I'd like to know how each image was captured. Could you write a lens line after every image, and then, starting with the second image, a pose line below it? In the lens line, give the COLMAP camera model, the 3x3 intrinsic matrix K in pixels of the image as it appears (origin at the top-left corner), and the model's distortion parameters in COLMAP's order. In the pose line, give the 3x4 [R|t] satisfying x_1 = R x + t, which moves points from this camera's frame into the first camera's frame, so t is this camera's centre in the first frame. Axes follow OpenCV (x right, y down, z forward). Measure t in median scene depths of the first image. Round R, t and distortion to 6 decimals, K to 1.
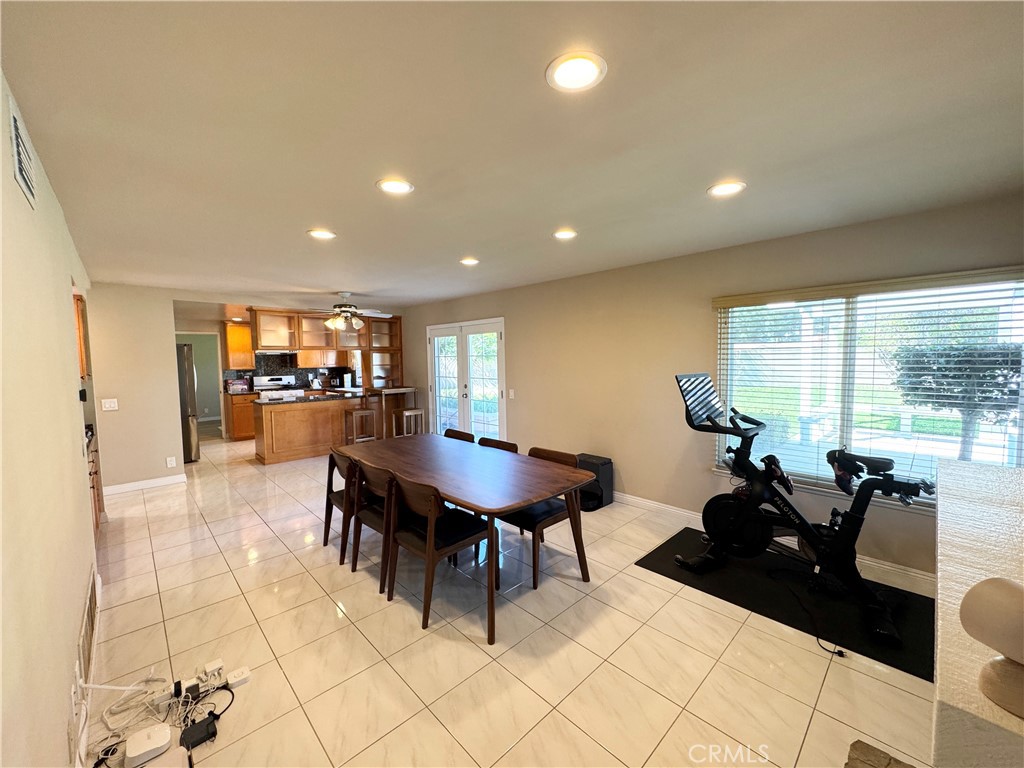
lens RADIAL K [[408.1, 0, 510.6], [0, 408.1, 384.0], [0, 0, 1]] dist [-0.005547, 0.000495]
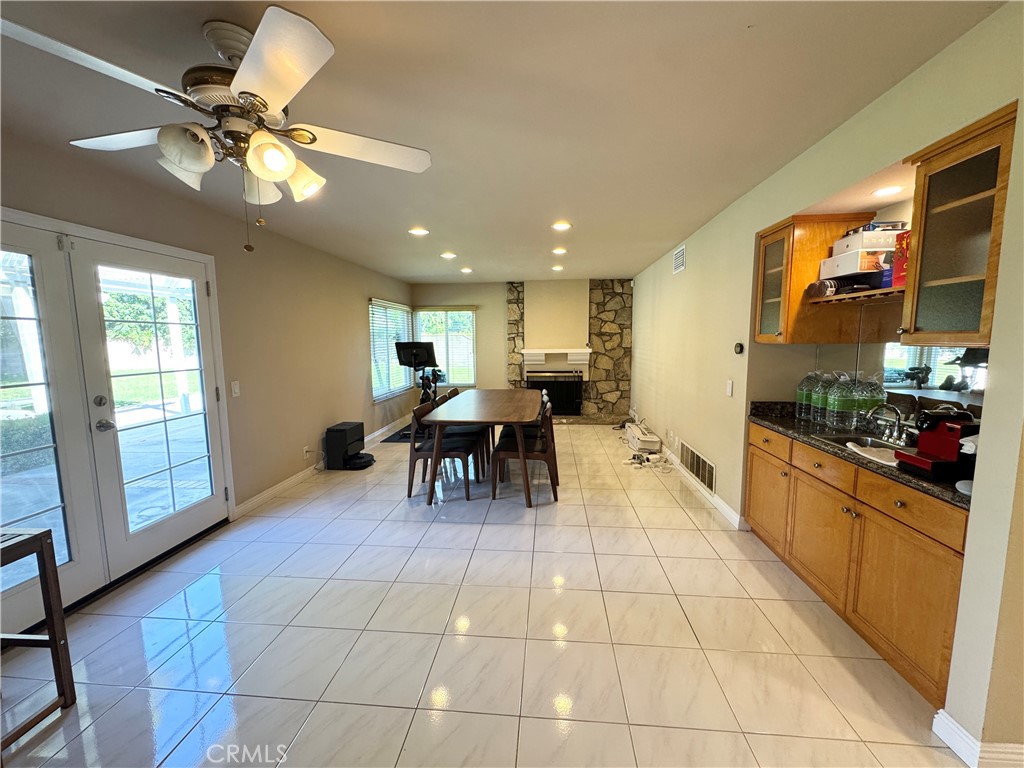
lens RADIAL K [[408.1, 0, 510.6], [0, 408.1, 384.0], [0, 0, 1]] dist [-0.005547, 0.000495]
pose [[-0.653164, -0.063241, 0.754571, -0.503222], [0.071868, 0.986830, 0.144916, -0.029279], [-0.753798, 0.148883, -0.640017, 0.747444]]
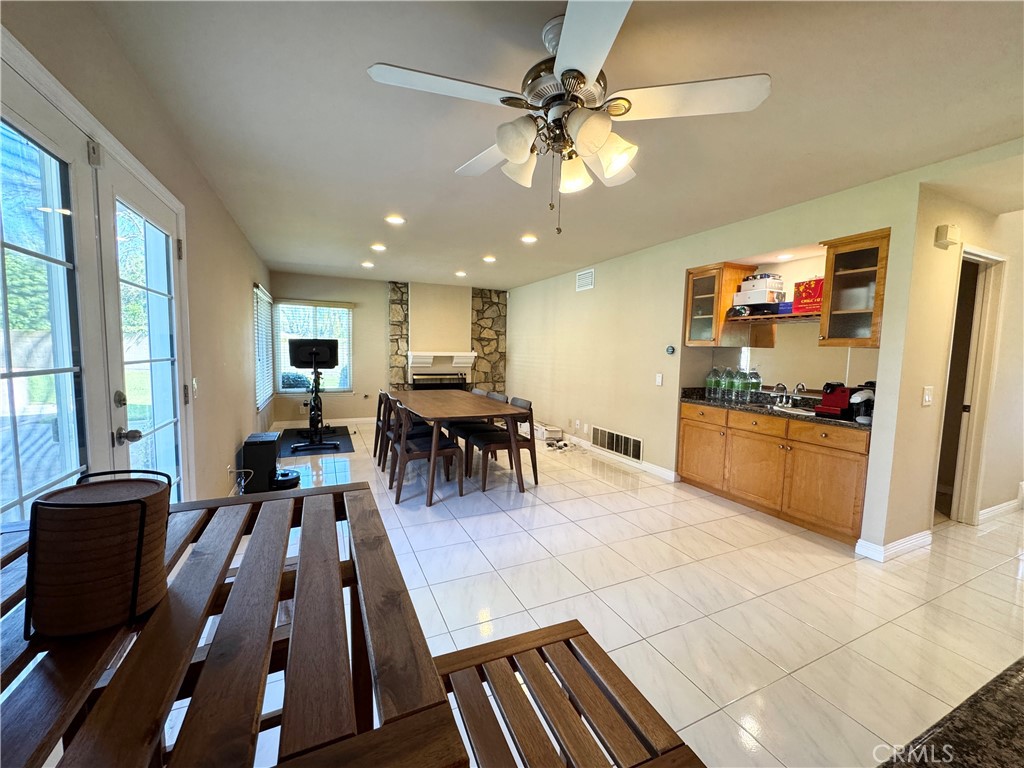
lens RADIAL K [[408.1, 0, 510.6], [0, 408.1, 384.0], [0, 0, 1]] dist [-0.005547, 0.000495]
pose [[-0.945643, -0.033580, 0.323467, -0.328556], [0.014931, 0.989122, 0.146335, -0.028666], [-0.324862, 0.143210, -0.934856, 0.905458]]
